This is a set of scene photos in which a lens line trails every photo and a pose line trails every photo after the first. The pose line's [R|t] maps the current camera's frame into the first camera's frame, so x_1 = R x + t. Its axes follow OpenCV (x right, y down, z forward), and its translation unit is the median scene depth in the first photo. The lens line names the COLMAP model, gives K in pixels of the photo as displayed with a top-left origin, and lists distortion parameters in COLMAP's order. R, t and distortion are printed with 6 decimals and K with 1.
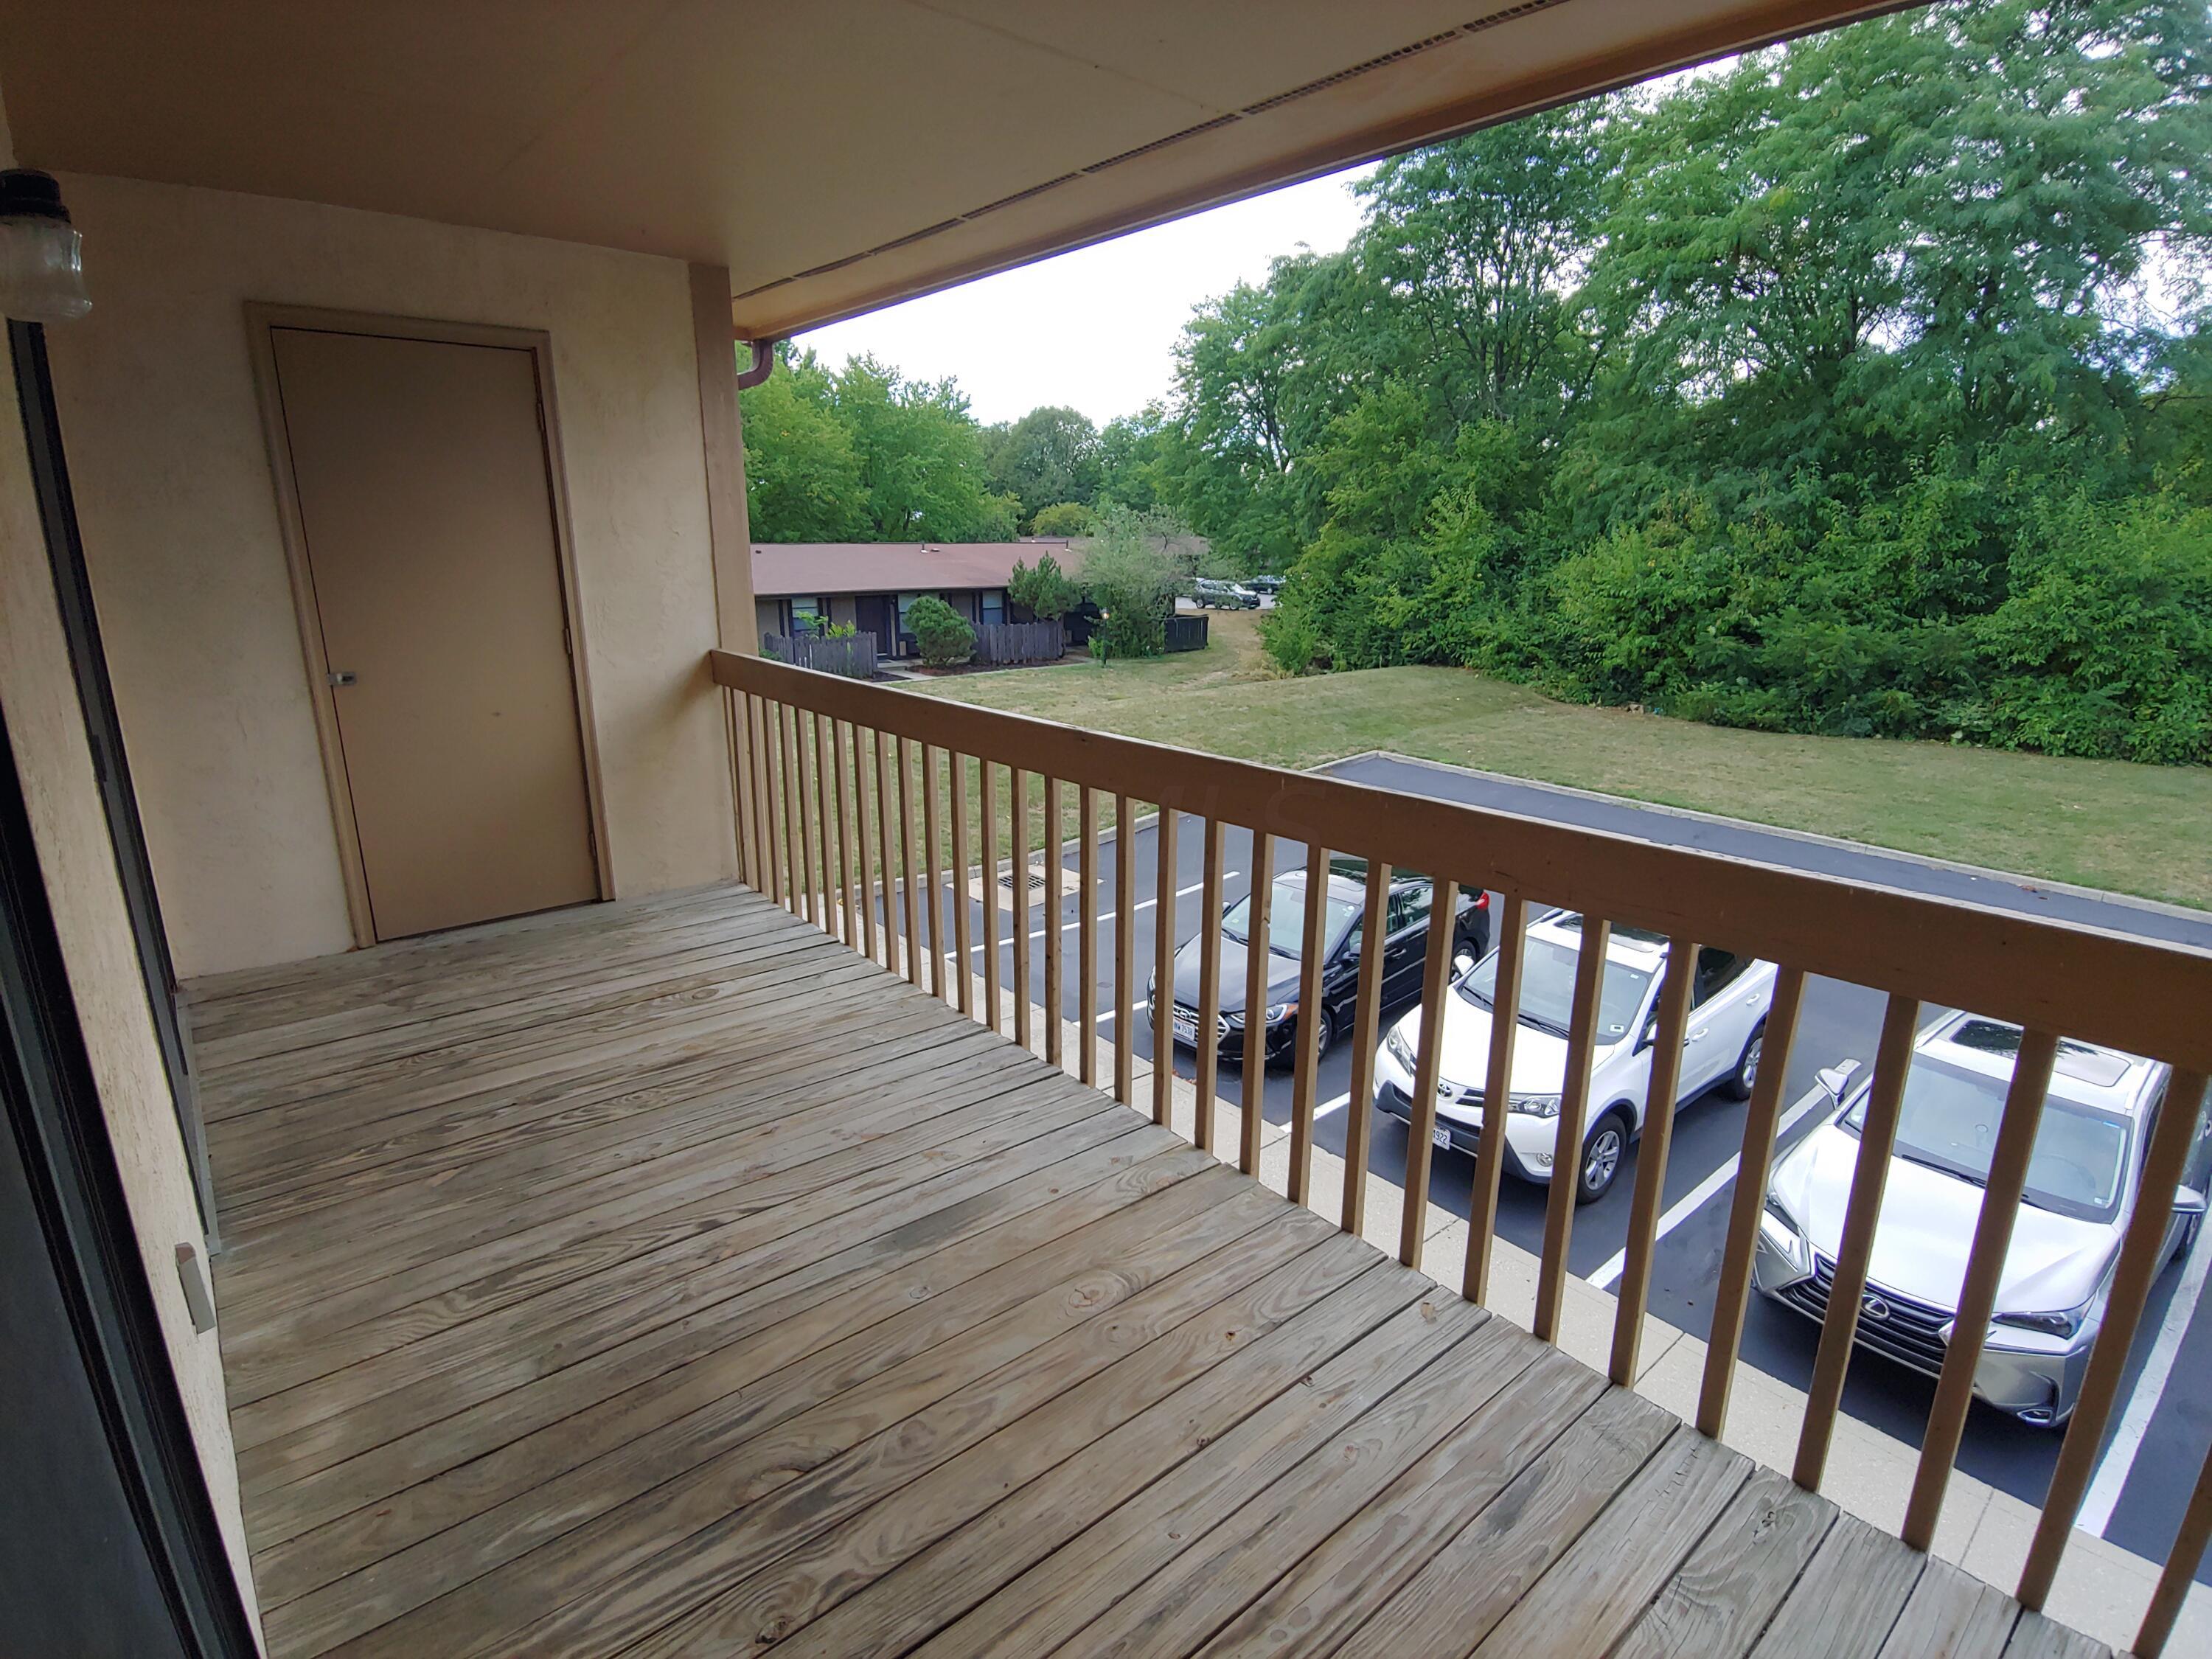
lens RADIAL K [[1110.9, 0, 1118.2], [0, 1110.9, 837.8], [0, 0, 1]] dist [-0.007401, -0.005896]
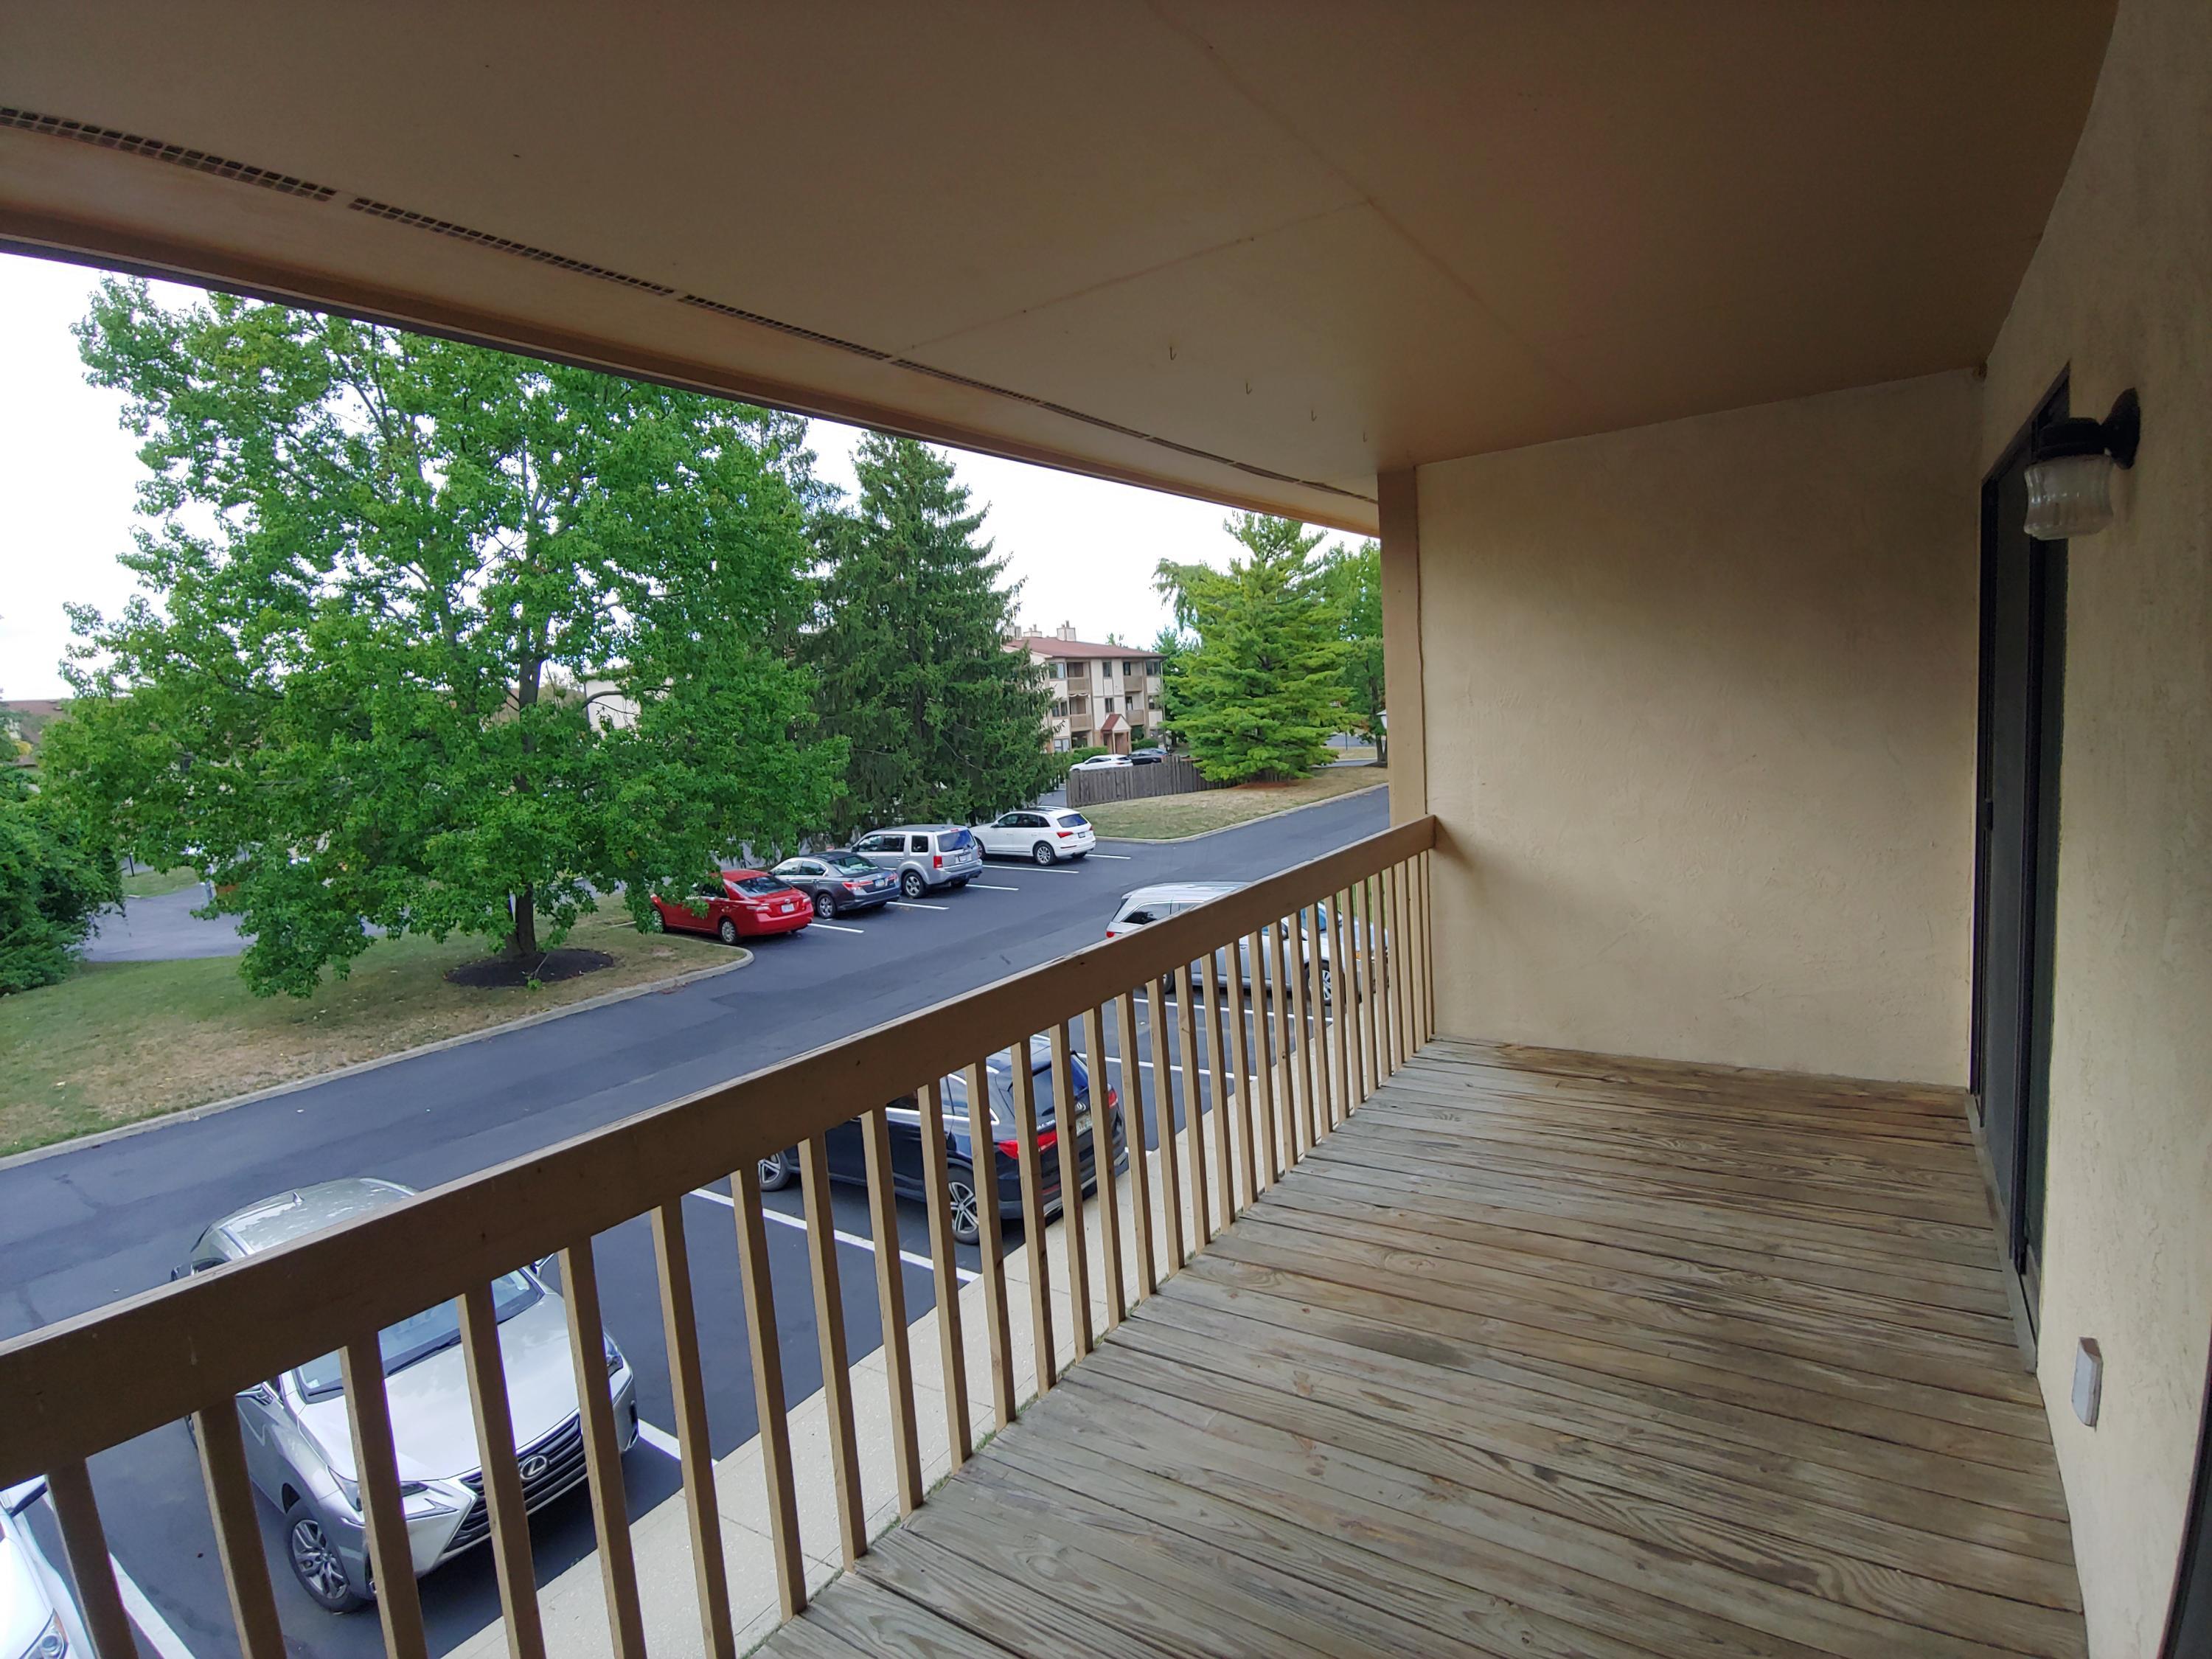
lens RADIAL K [[1110.9, 0, 1114.4], [0, 1110.9, 829.6], [0, 0, 1]] dist [-0.007401, -0.005896]
pose [[-0.266519, -0.093908, 0.959244, -1.089990], [0.315814, 0.931790, 0.178967, -0.410444], [-0.910620, 0.350641, -0.218683, 1.335219]]
